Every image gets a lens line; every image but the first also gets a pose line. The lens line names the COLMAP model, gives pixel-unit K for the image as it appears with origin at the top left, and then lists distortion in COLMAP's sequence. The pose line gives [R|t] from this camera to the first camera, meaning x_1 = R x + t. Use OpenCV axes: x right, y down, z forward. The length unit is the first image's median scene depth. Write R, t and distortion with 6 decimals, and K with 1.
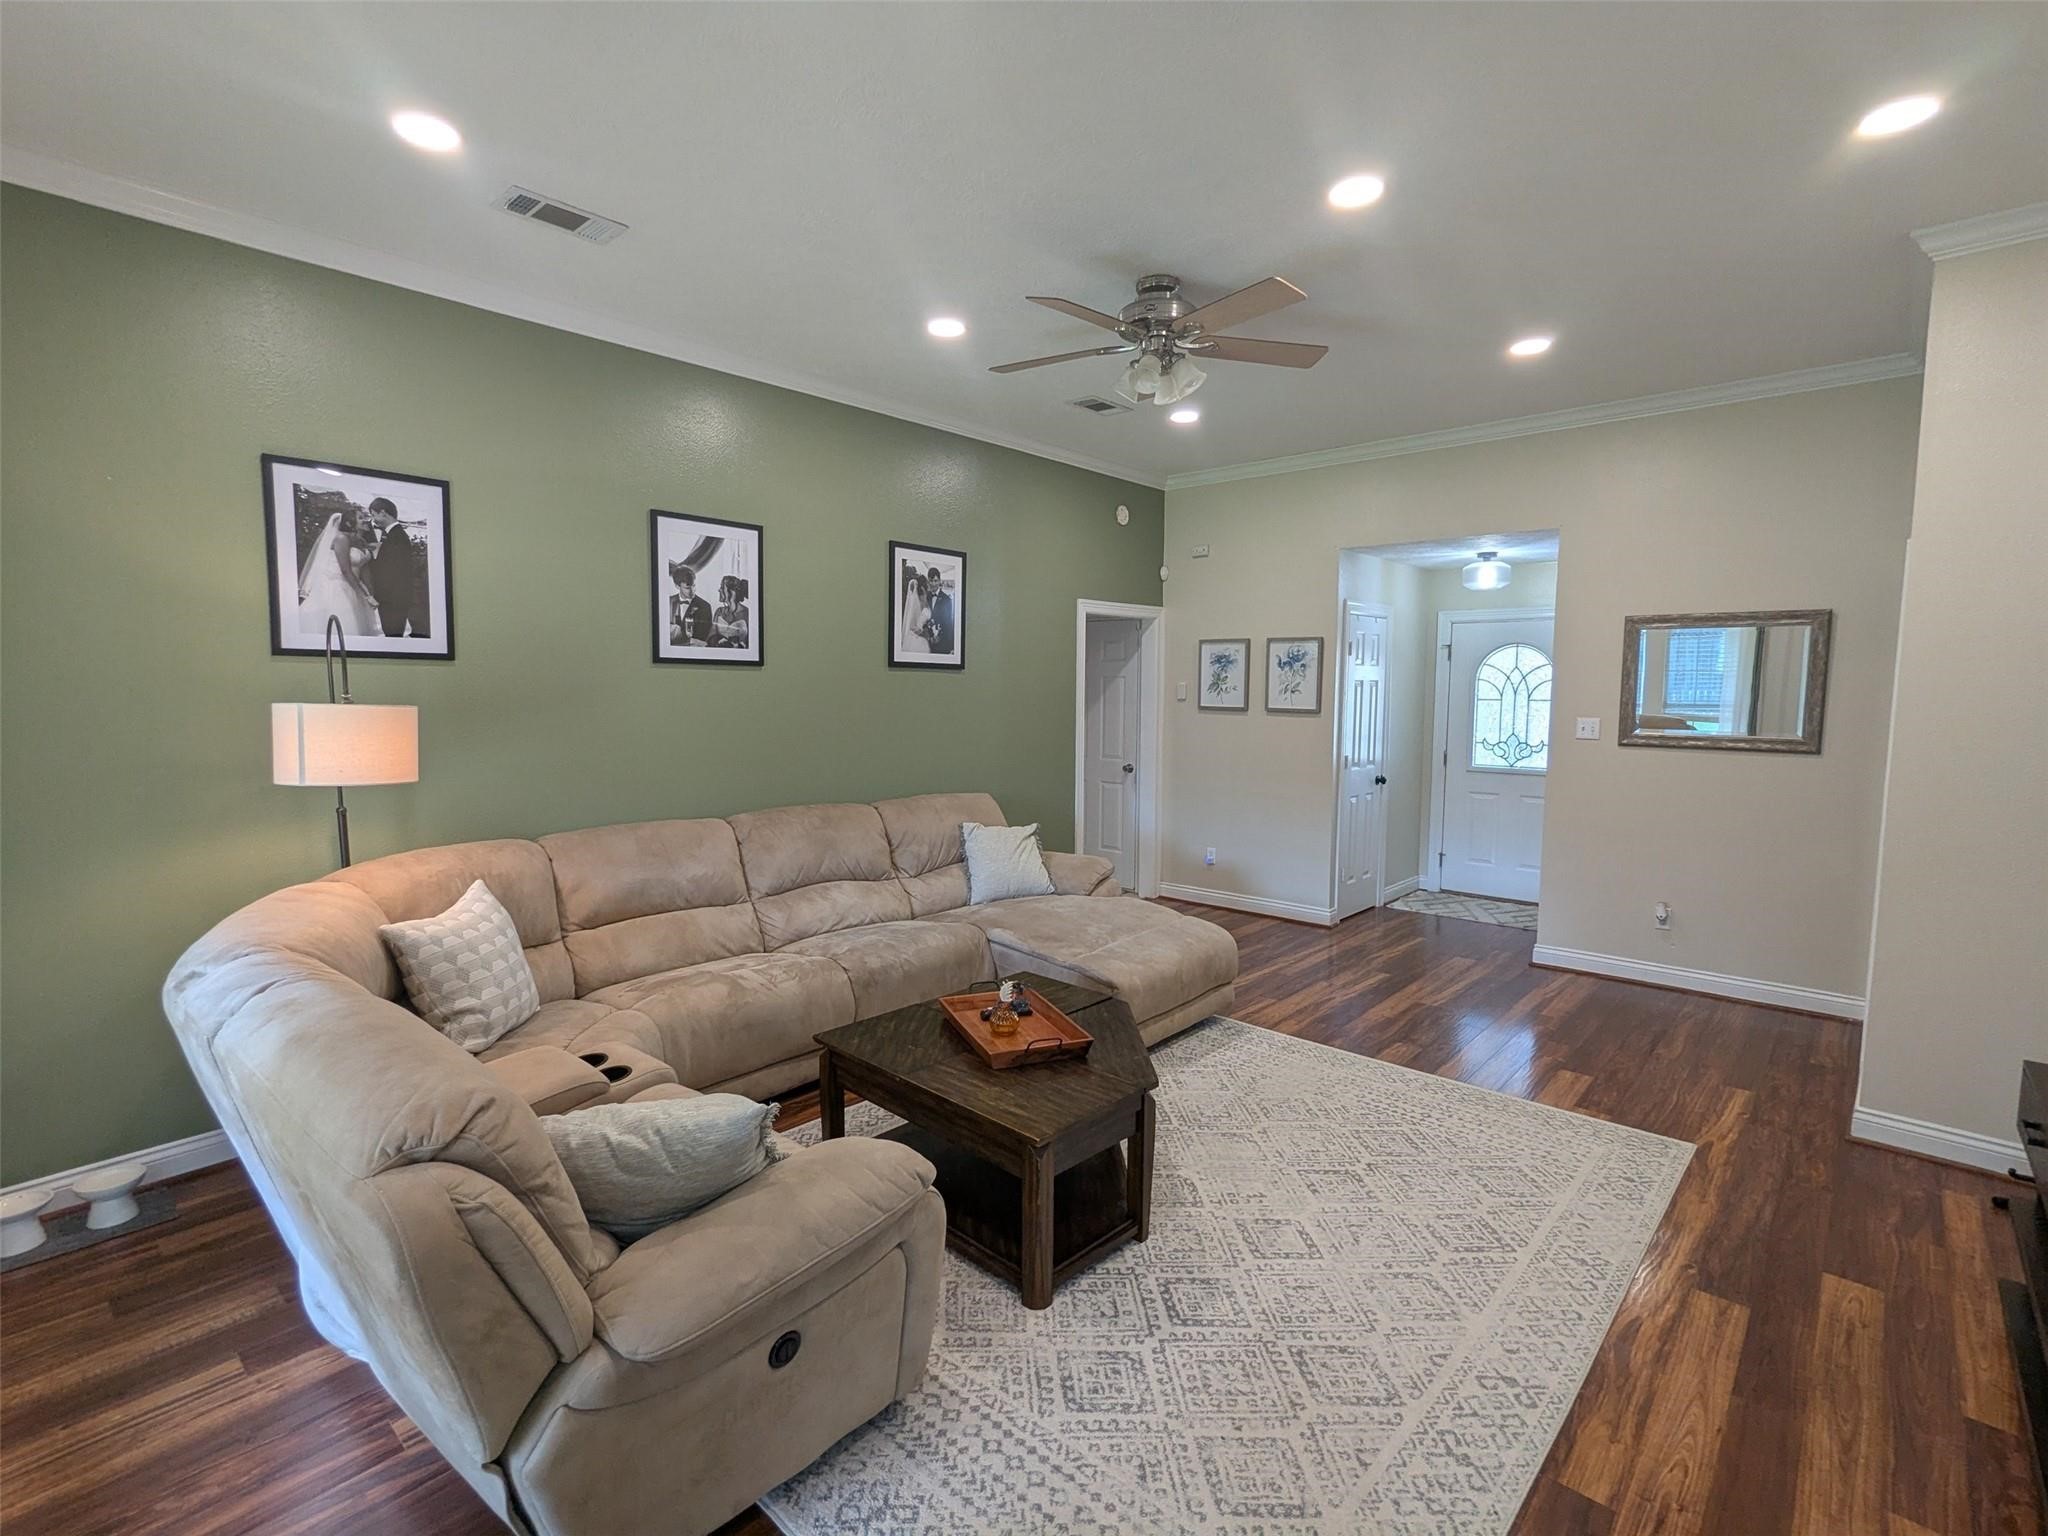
lens RADIAL K [[973.7, 0, 1014.4], [0, 973.7, 771.7], [0, 0, 1]] dist [-0.000480, 0.001241]
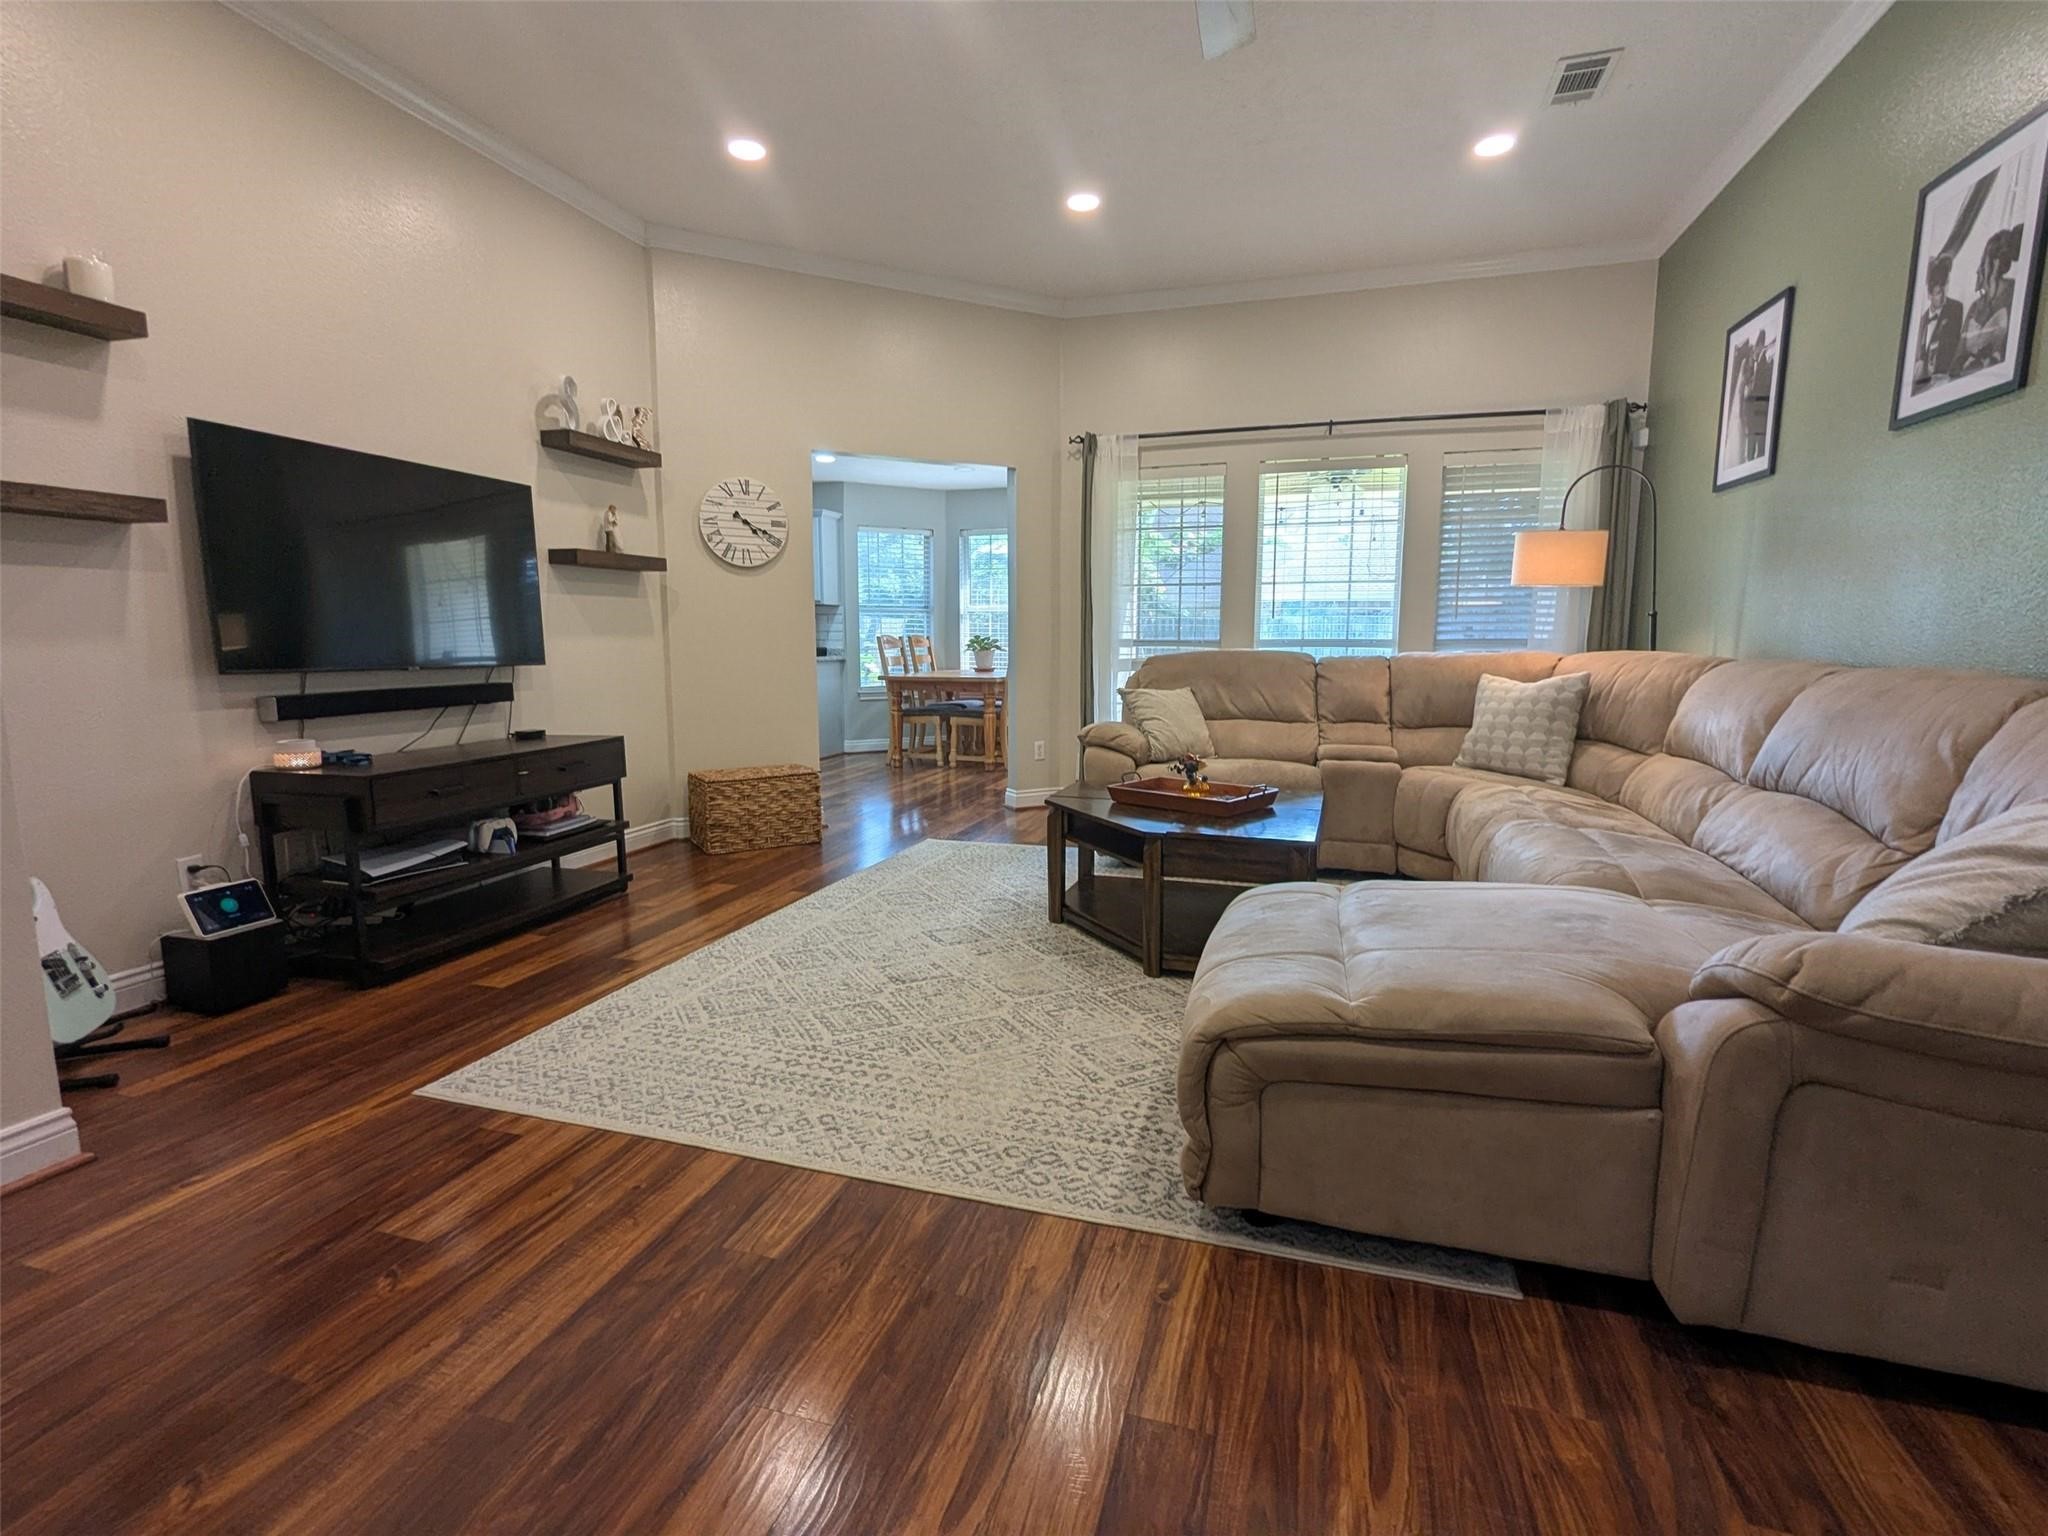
lens RADIAL K [[973.7, 0, 1014.4], [0, 973.7, 771.7], [0, 0, 1]] dist [-0.000480, 0.001241]
pose [[-0.905703, 0.052985, -0.420589, 0.533276], [-0.044678, 0.974701, 0.219001, -0.001721], [0.421552, 0.217141, -0.880422, 1.549167]]
